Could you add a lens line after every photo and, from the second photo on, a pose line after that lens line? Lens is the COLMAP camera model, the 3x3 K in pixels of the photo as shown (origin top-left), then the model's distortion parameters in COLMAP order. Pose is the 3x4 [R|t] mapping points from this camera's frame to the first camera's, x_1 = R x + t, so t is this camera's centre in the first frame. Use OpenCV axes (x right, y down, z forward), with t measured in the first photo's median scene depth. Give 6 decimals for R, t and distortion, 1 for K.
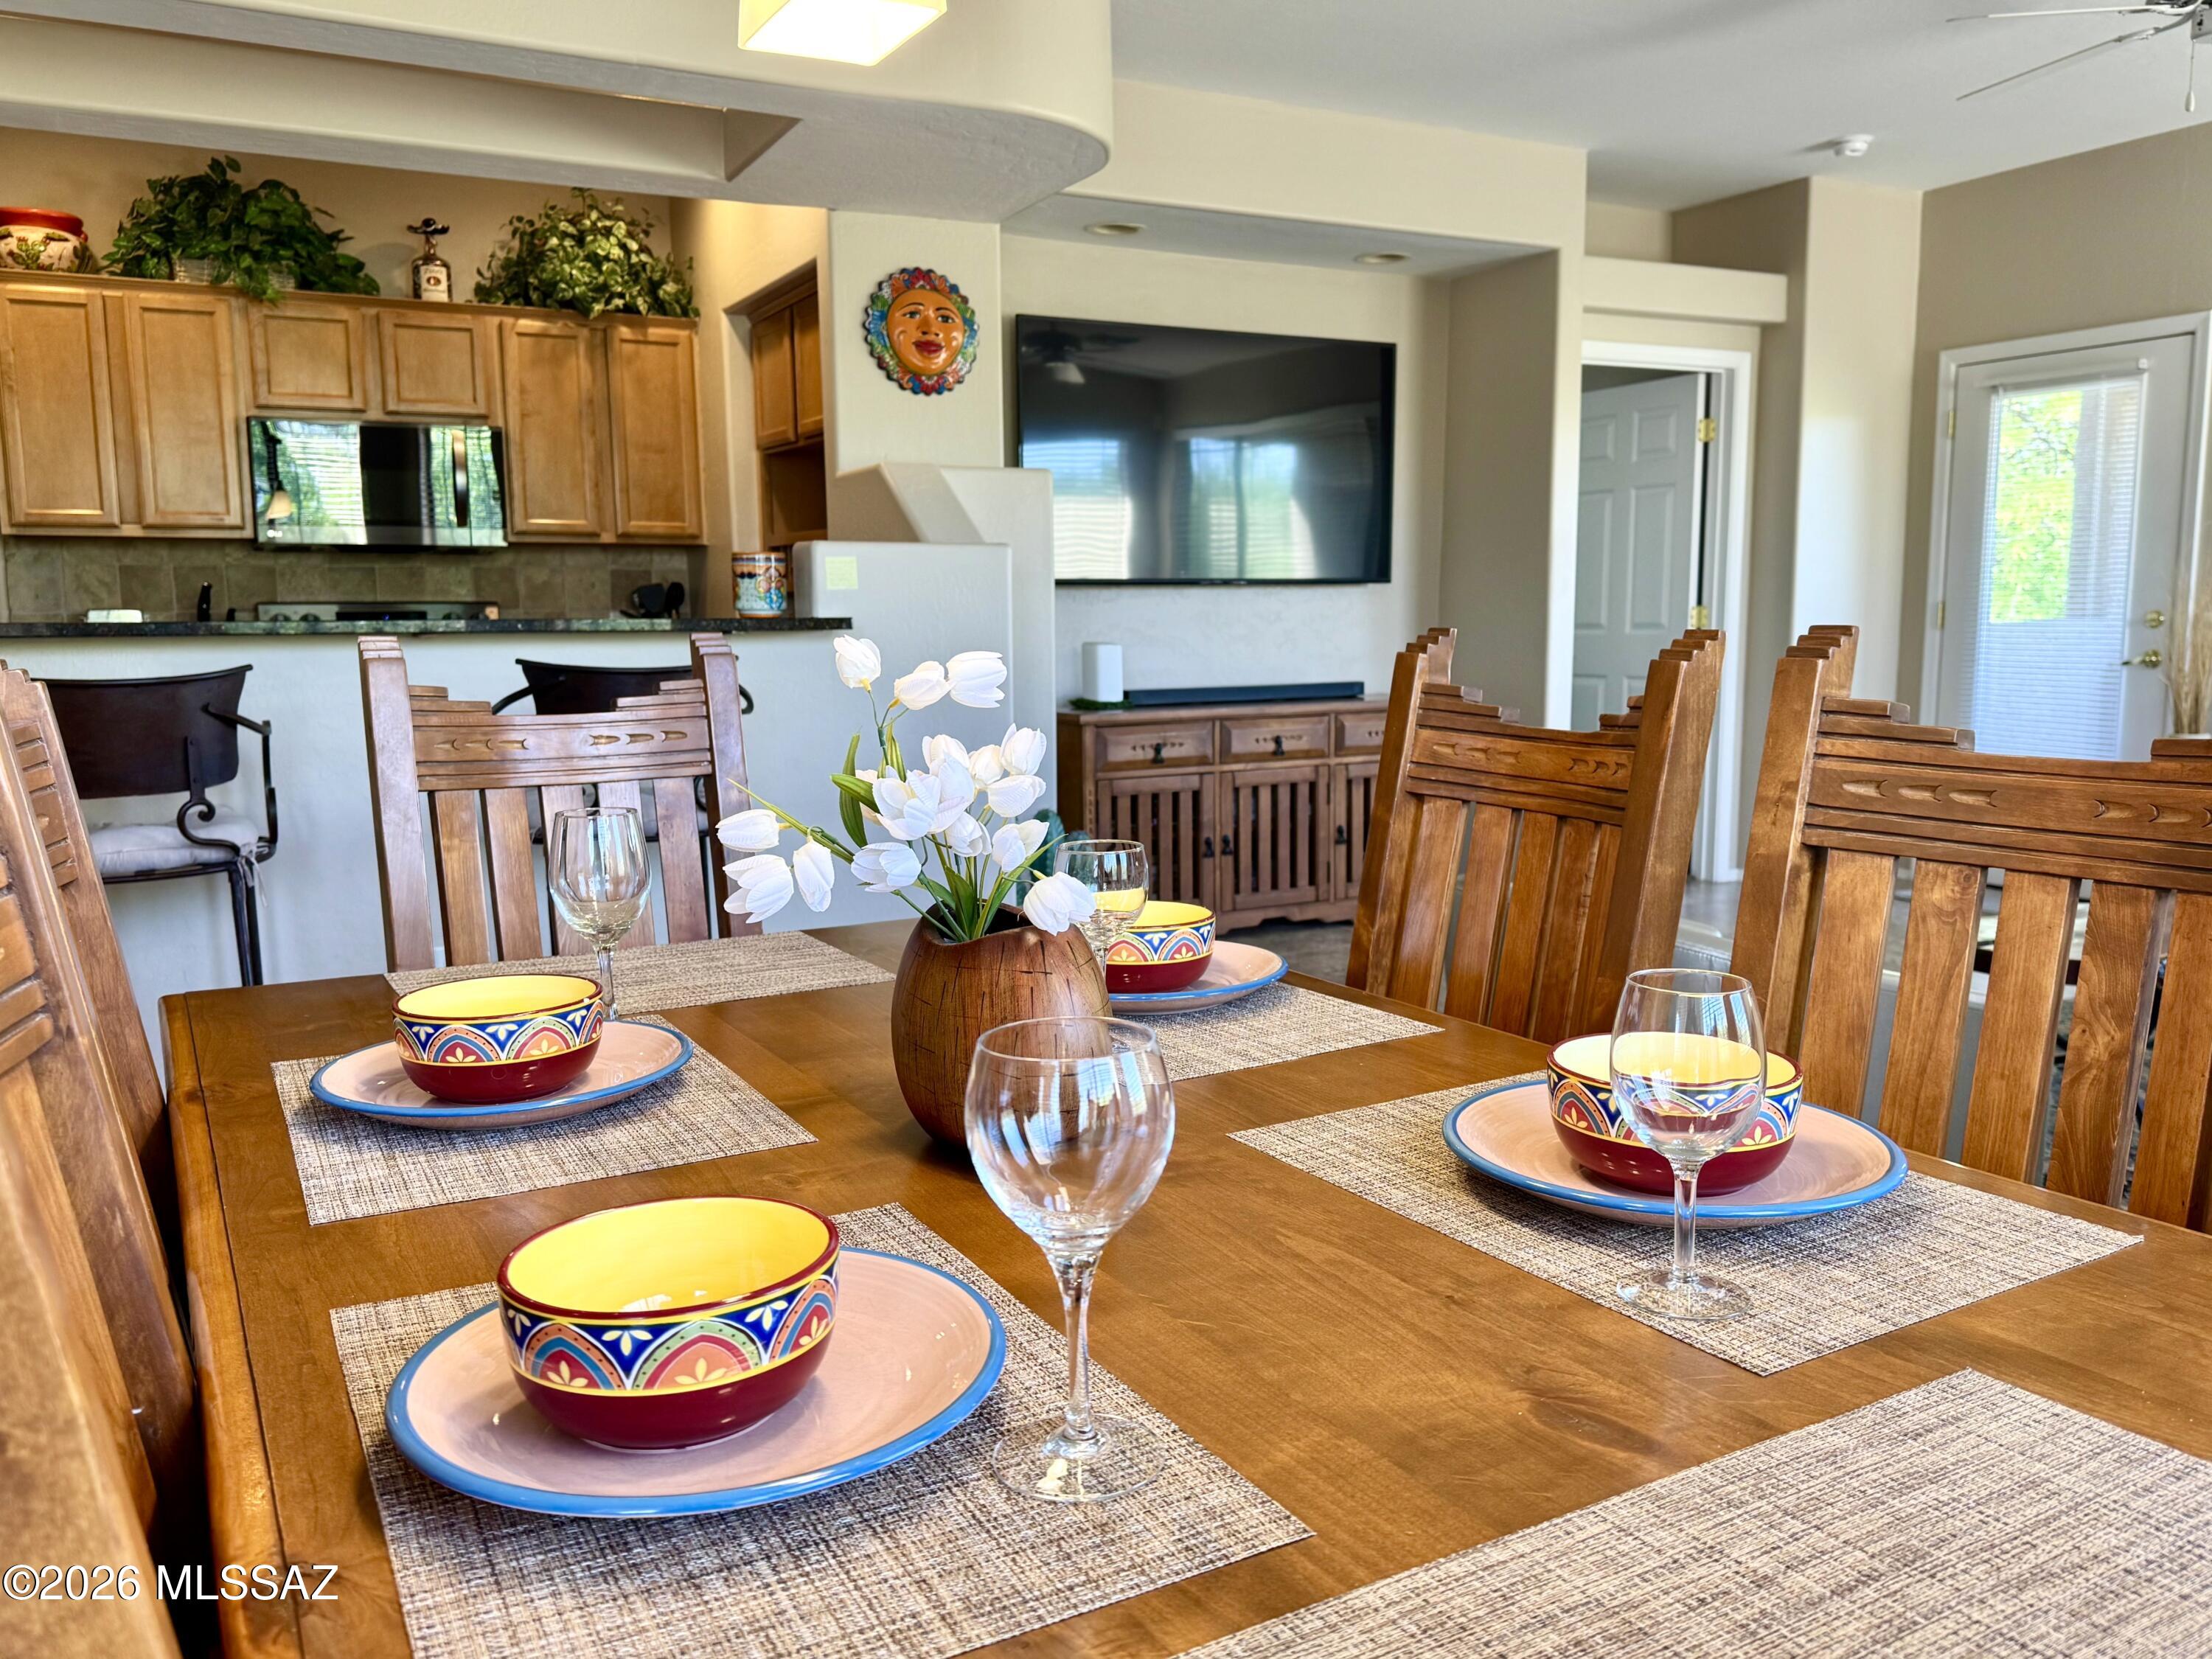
lens RADIAL K [[1699.0, 0, 1091.9], [0, 1699.0, 827.8], [0, 0, 1]] dist [0.031497, -0.046333]
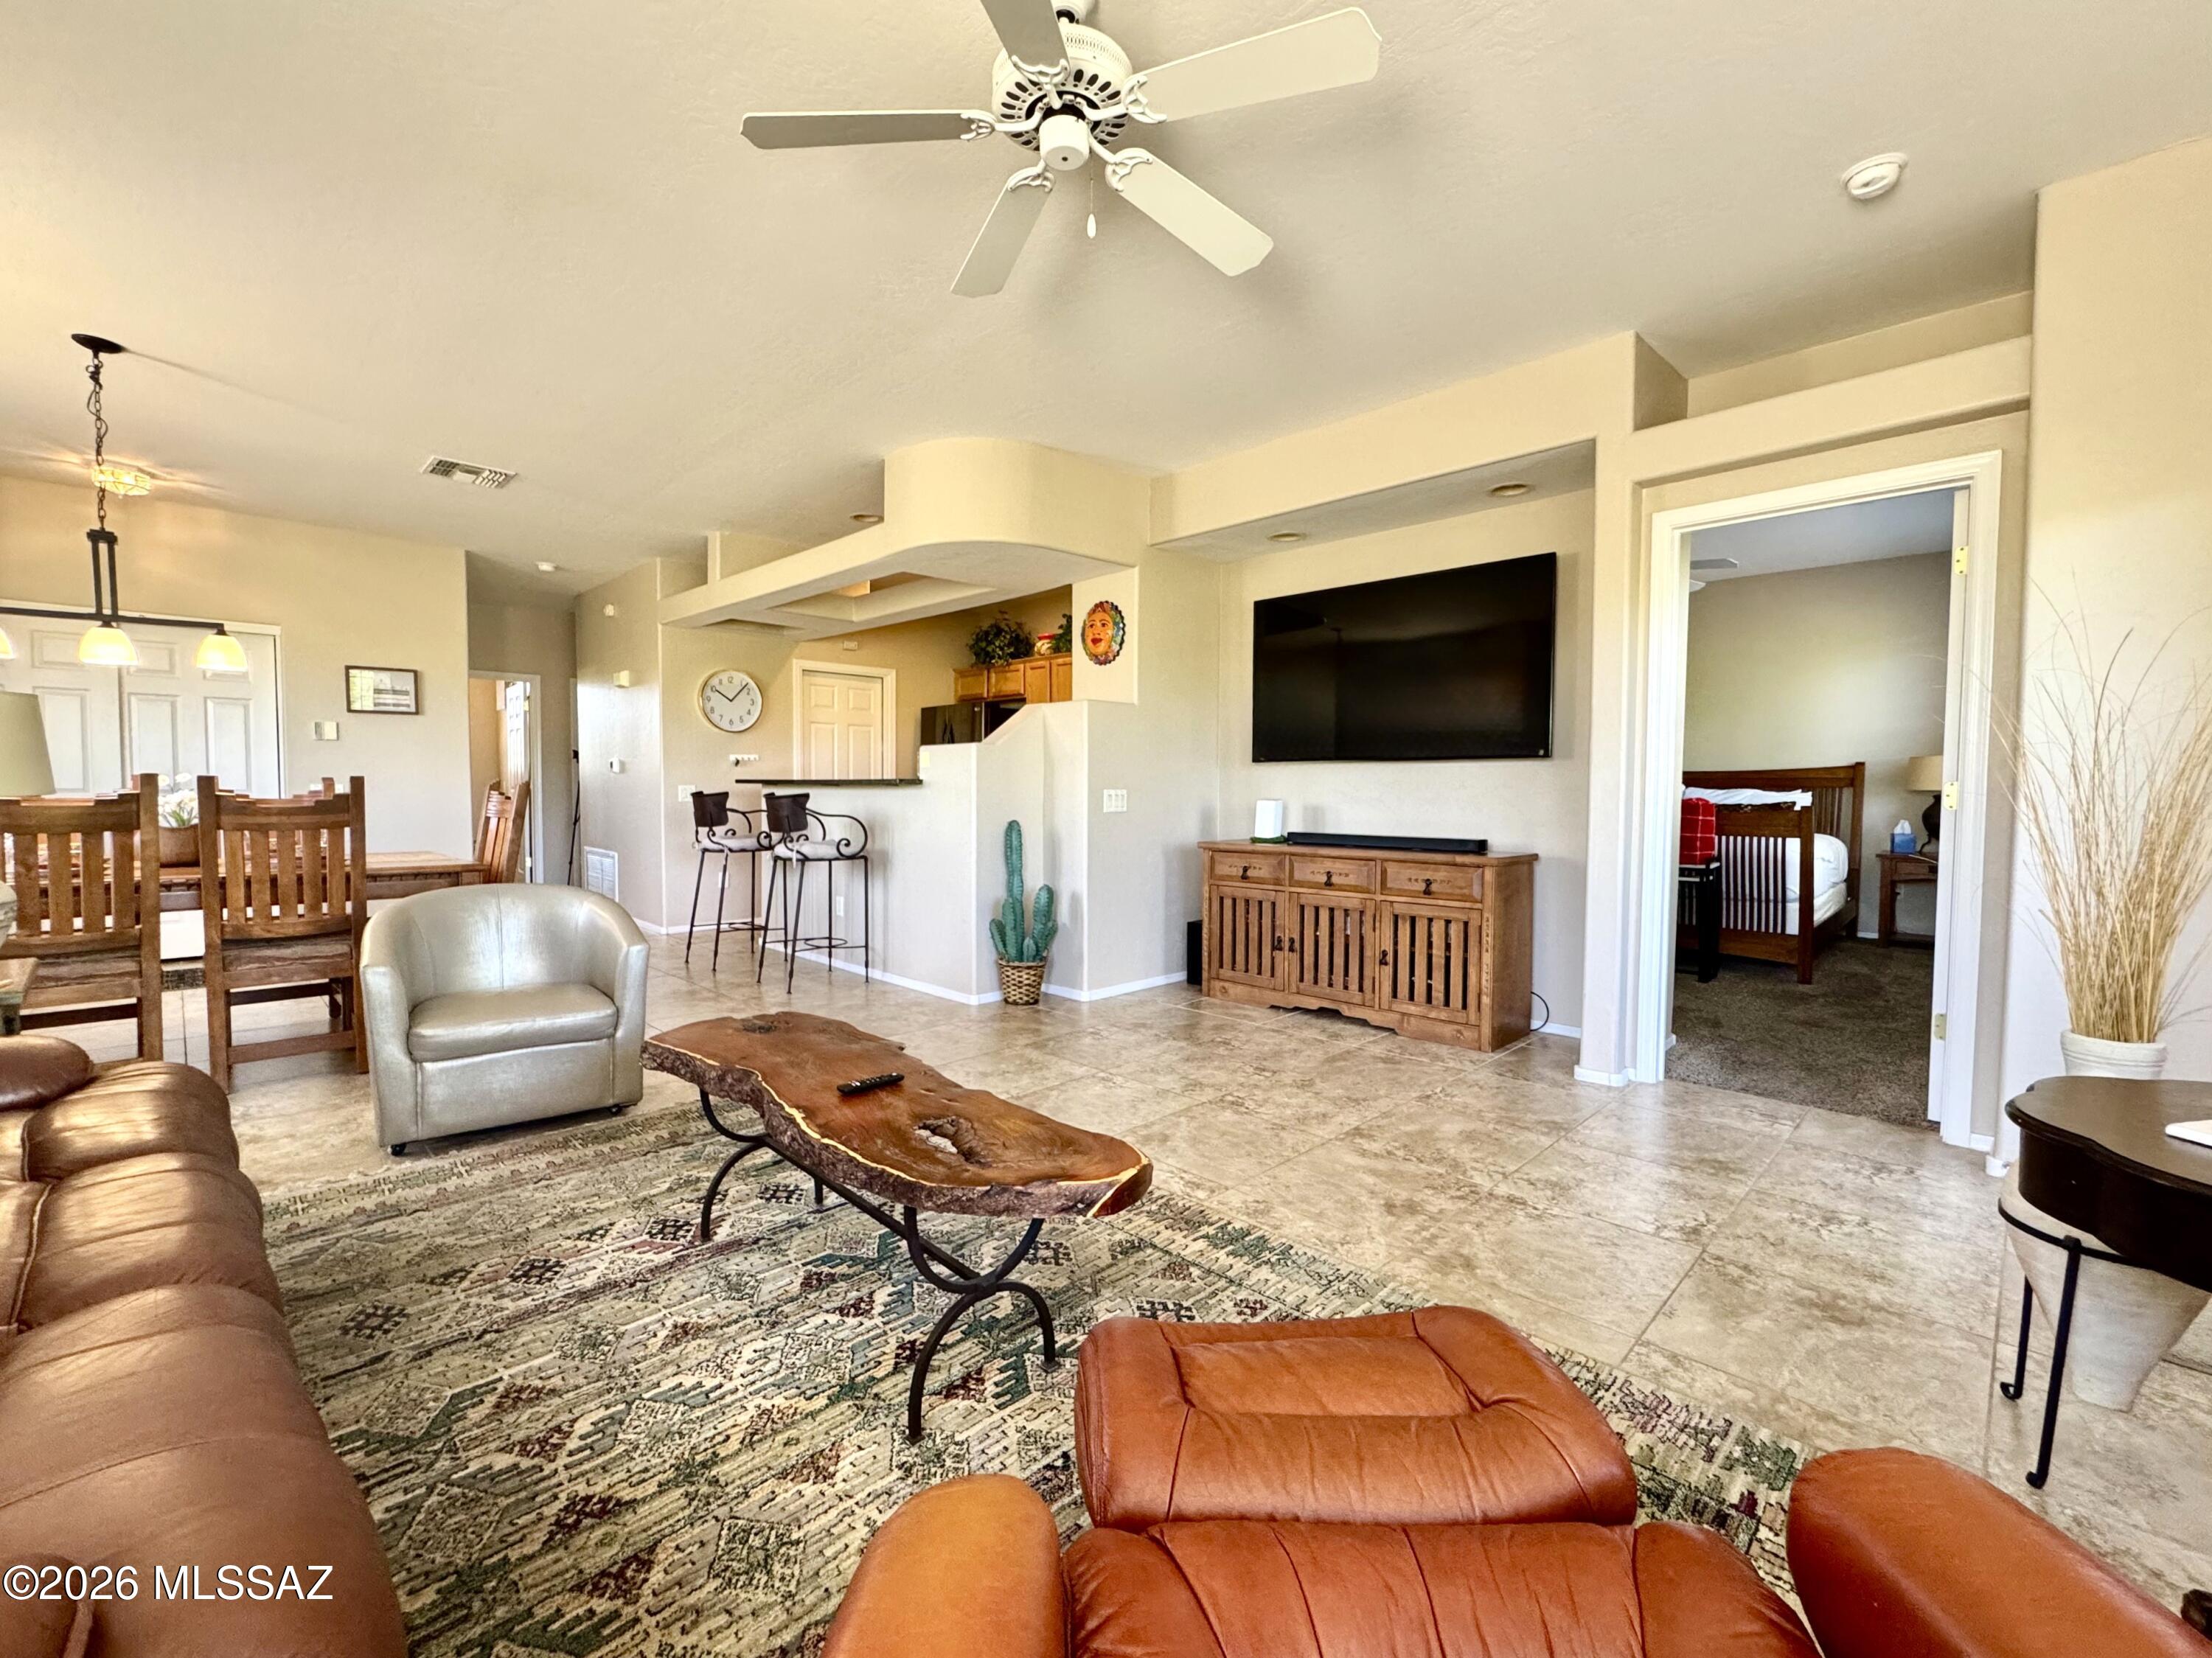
lens RADIAL K [[938.0, 0, 1080.2], [0, 938.0, 825.3], [0, 0, 1]] dist [-0.003640, 0.000838]
pose [[0.251029, 0.046202, -0.966876, 0.779978], [-0.135352, 0.990722, 0.012200, -0.073119], [0.958470, 0.127807, 0.254954, 0.620120]]
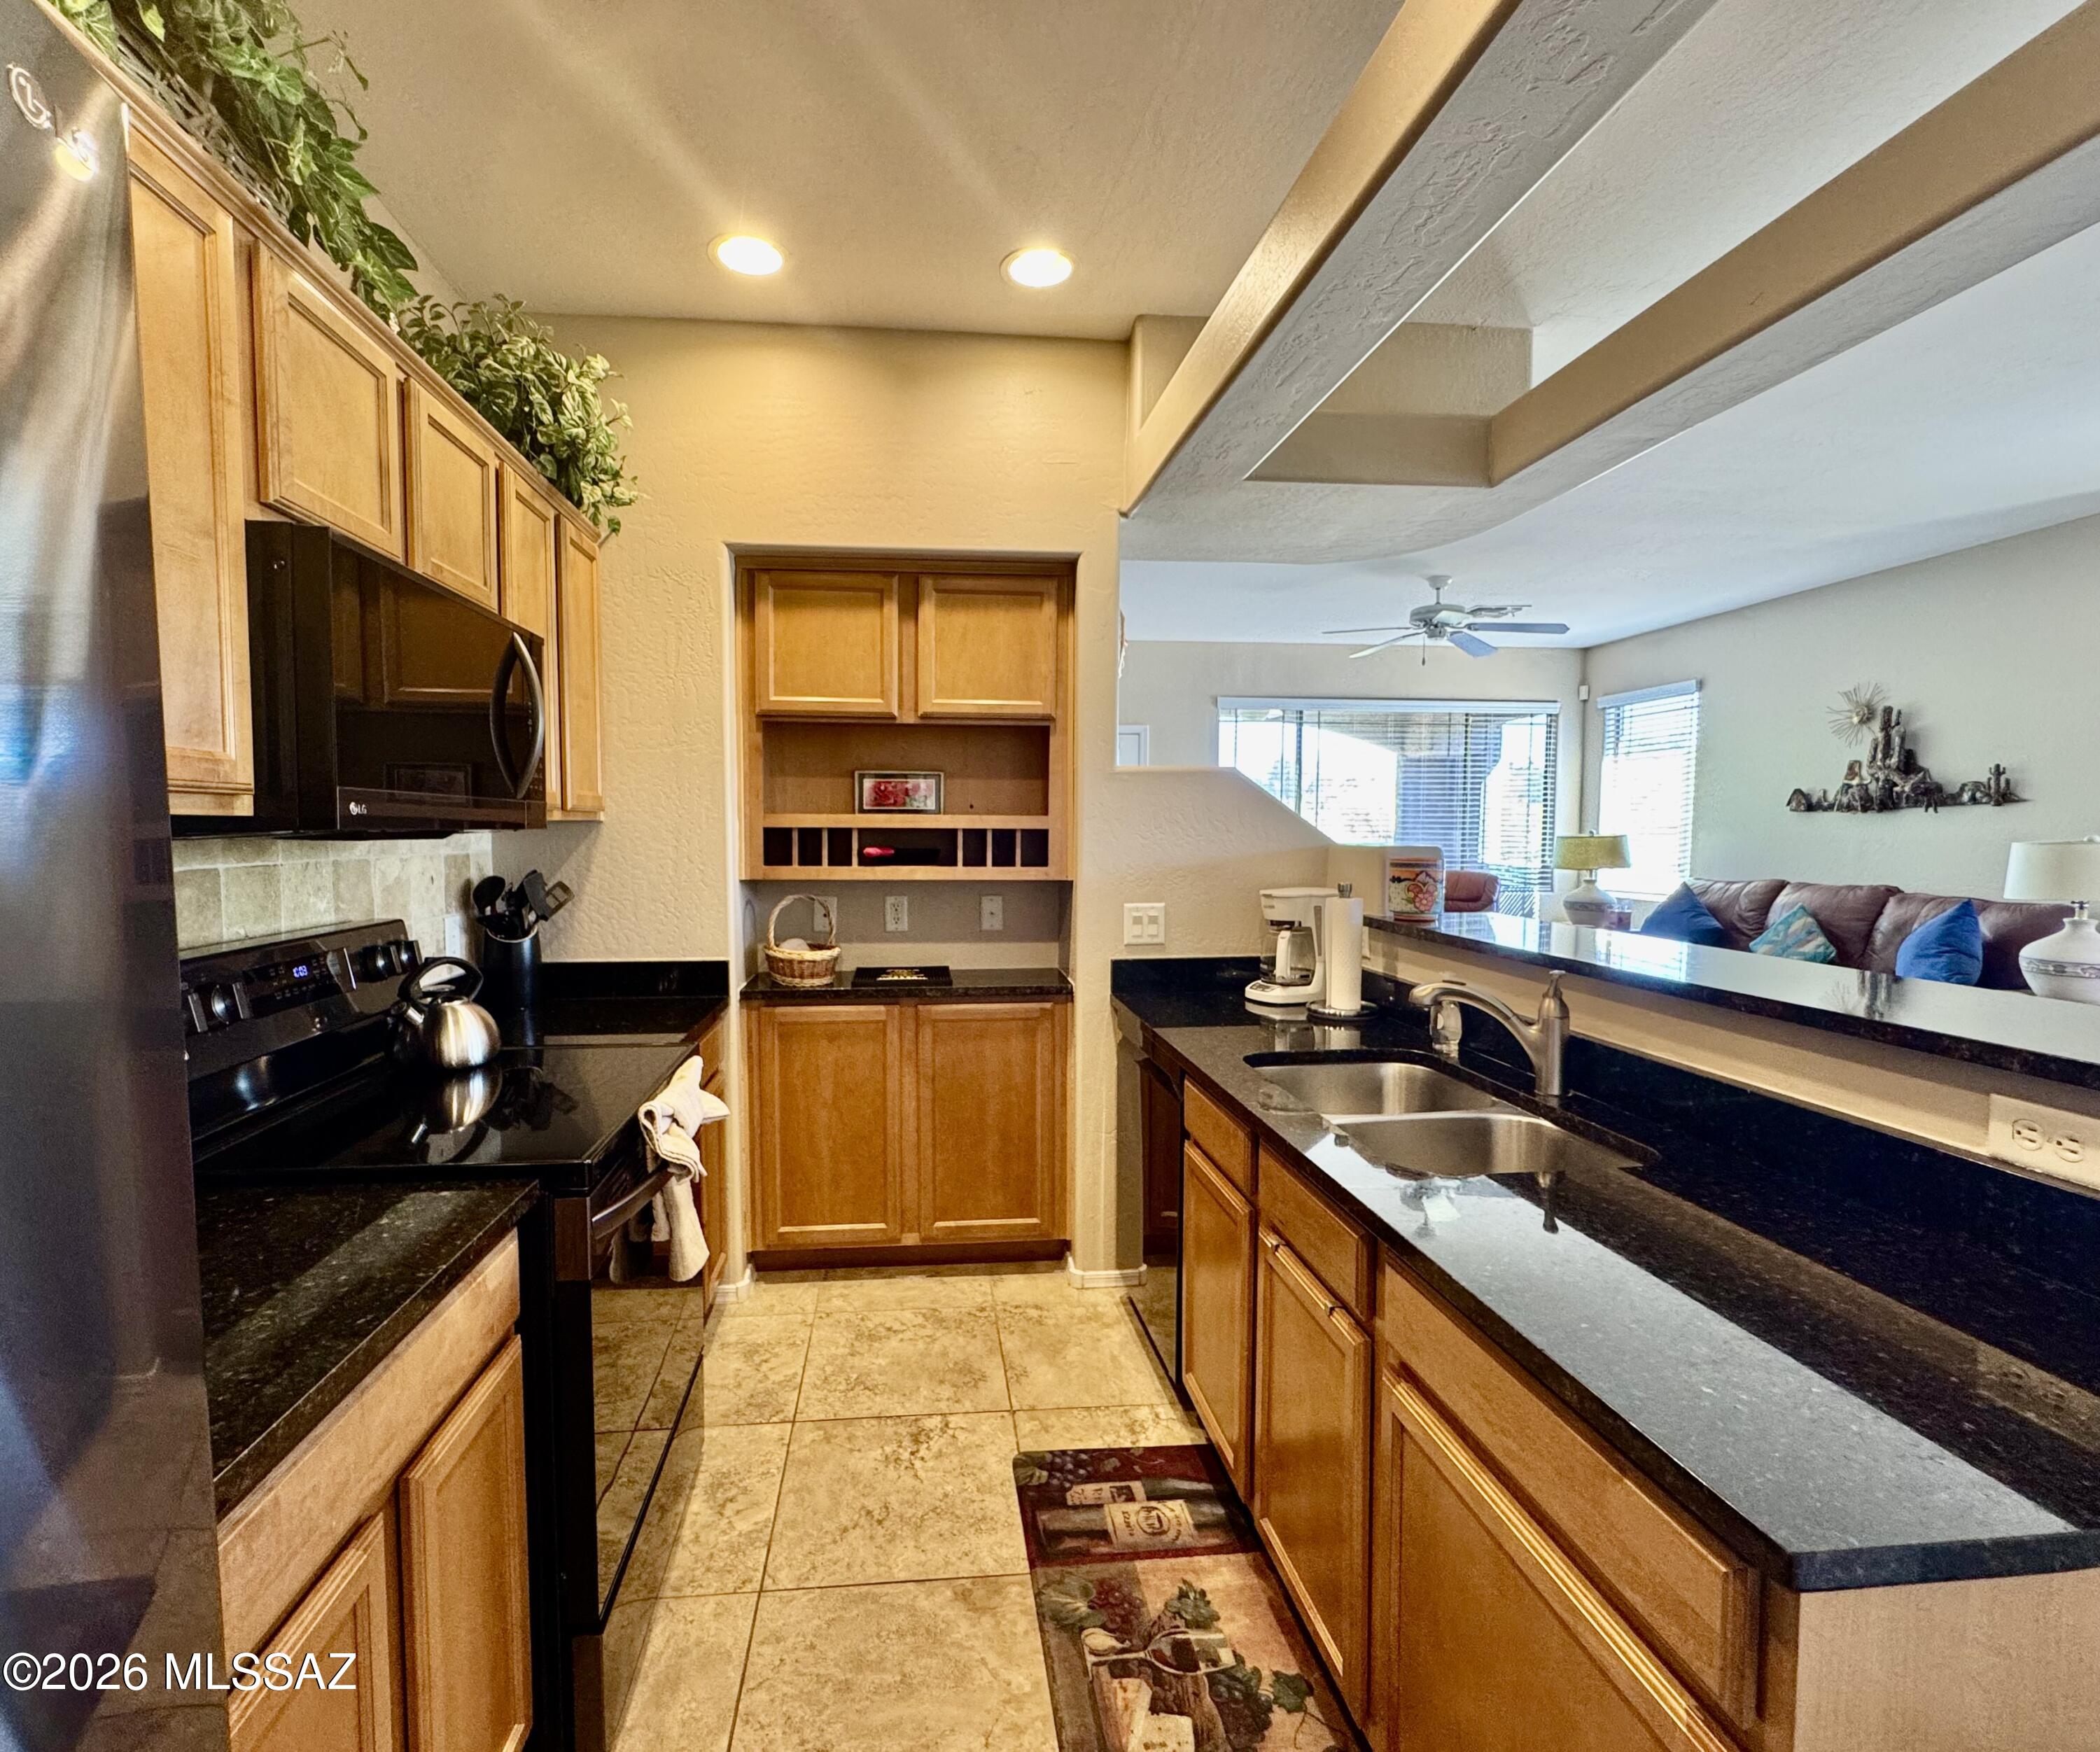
lens RADIAL K [[977.1, 0, 998.4], [0, 977.1, 890.0], [0, 0, 1]] dist [-0.005722, -0.002402]
pose [[0.383437, -0.055944, 0.921871, -0.608805], [0.121470, 0.992548, 0.009709, -0.127178], [-0.915544, 0.108257, 0.387375, 0.717950]]
